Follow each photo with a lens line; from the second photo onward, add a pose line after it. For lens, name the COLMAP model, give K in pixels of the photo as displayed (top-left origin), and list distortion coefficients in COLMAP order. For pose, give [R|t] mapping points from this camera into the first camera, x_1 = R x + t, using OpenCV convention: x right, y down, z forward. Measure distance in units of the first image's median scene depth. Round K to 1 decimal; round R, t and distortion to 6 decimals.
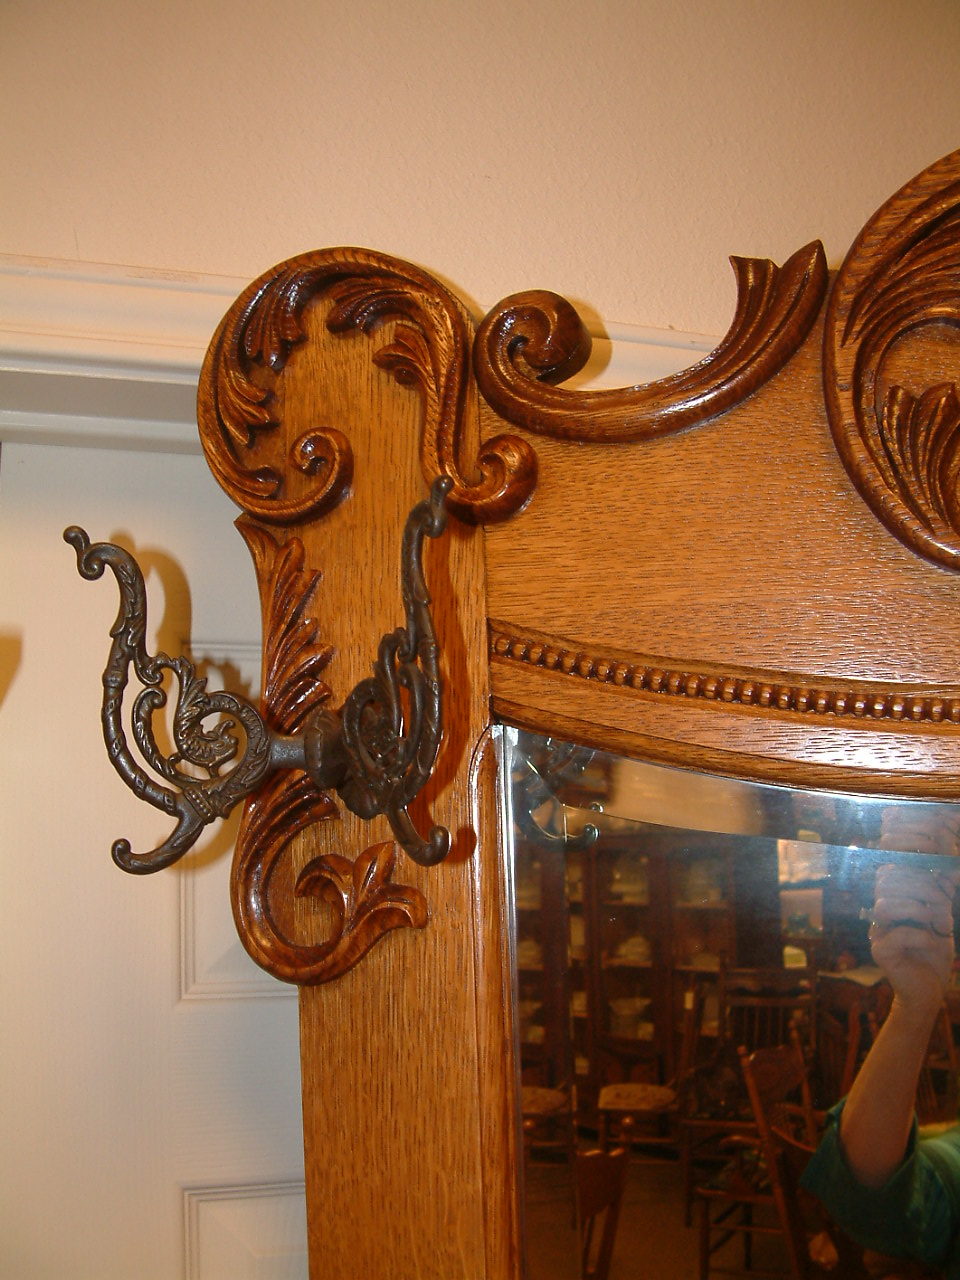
lens RADIAL K [[1379.2, 0, 481.4], [0, 1379.2, 637.0], [0, 0, 1]] dist [-0.183302, 0.000000]
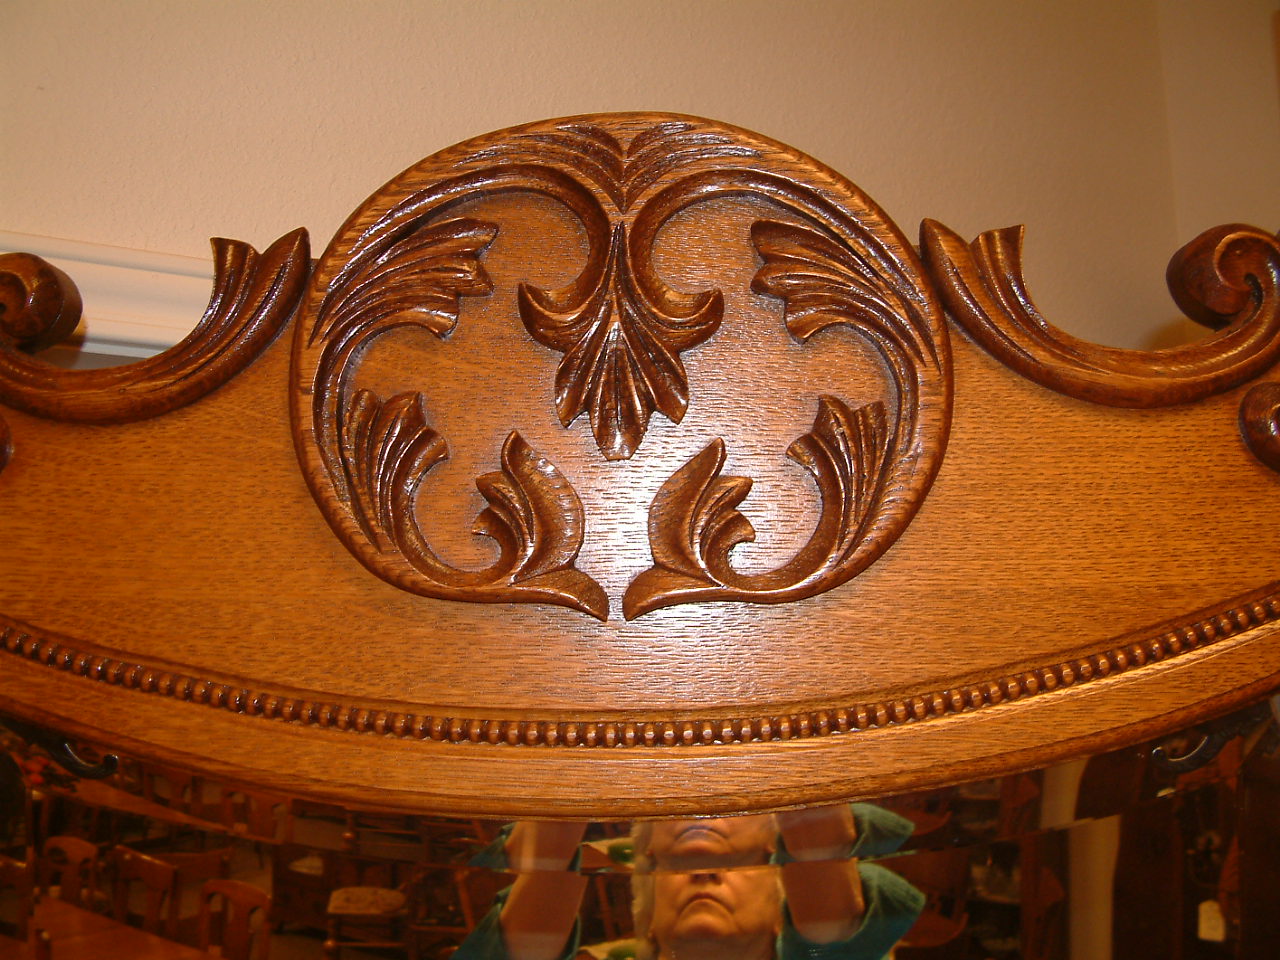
lens RADIAL K [[1379.2, 0, 643.0], [0, 1379.2, 474.7], [0, 0, 1]] dist [-0.183302, 0.000000]
pose [[0.959852, 0.042411, 0.277281, 0.219096], [-0.052838, 0.998145, 0.030239, -0.157631], [-0.275485, -0.043676, 0.960313, -0.014723]]
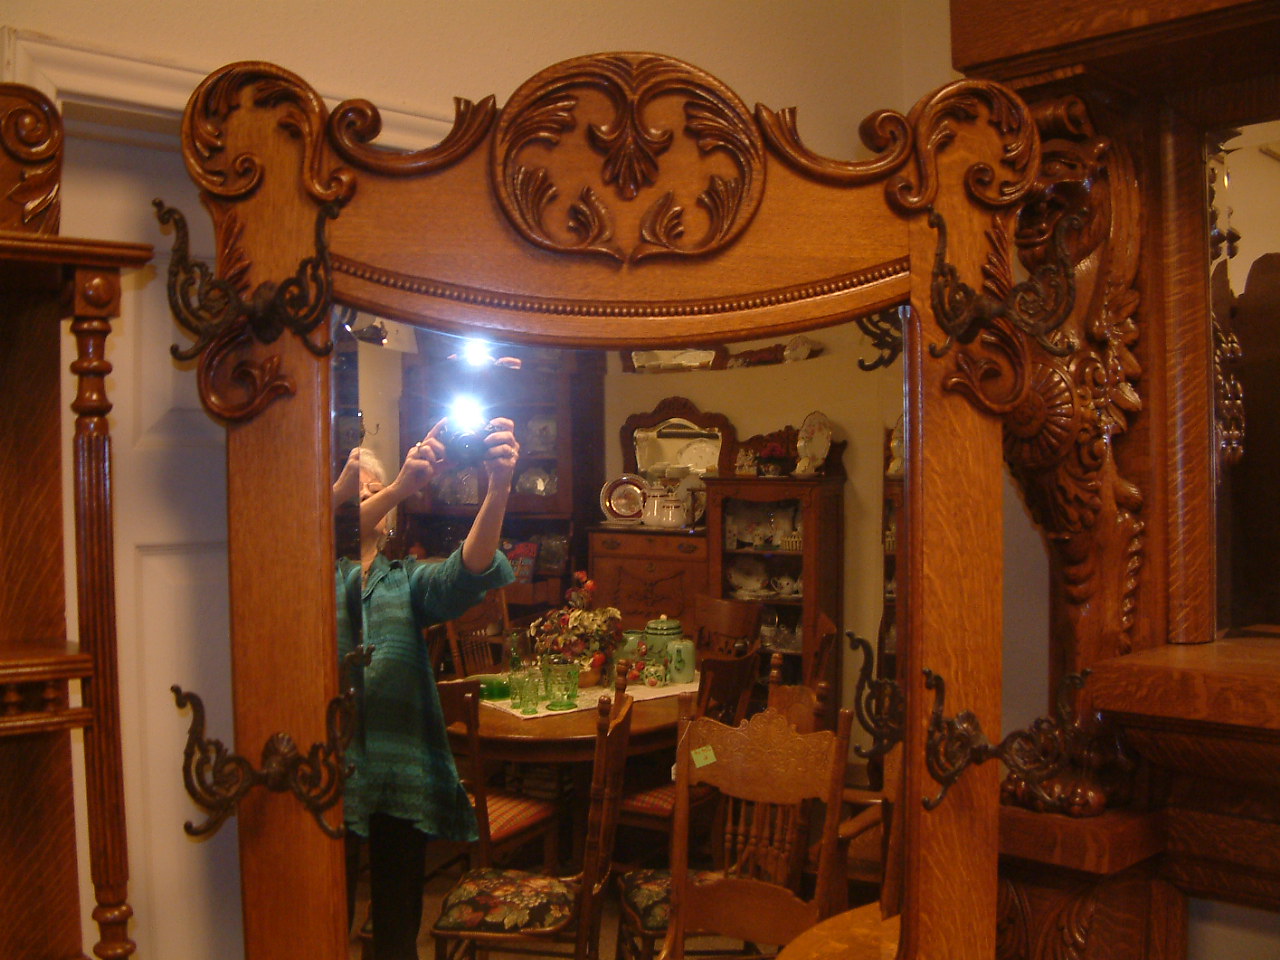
lens RADIAL K [[1379.2, 0, 649.6], [0, 1379.2, 484.9], [0, 0, 1]] dist [-0.183302, 0.000000]
pose [[0.905325, 0.010250, 0.424596, -0.455273], [-0.077288, 0.986993, 0.140968, 0.007332], [-0.417628, -0.160438, 0.894341, -1.204998]]
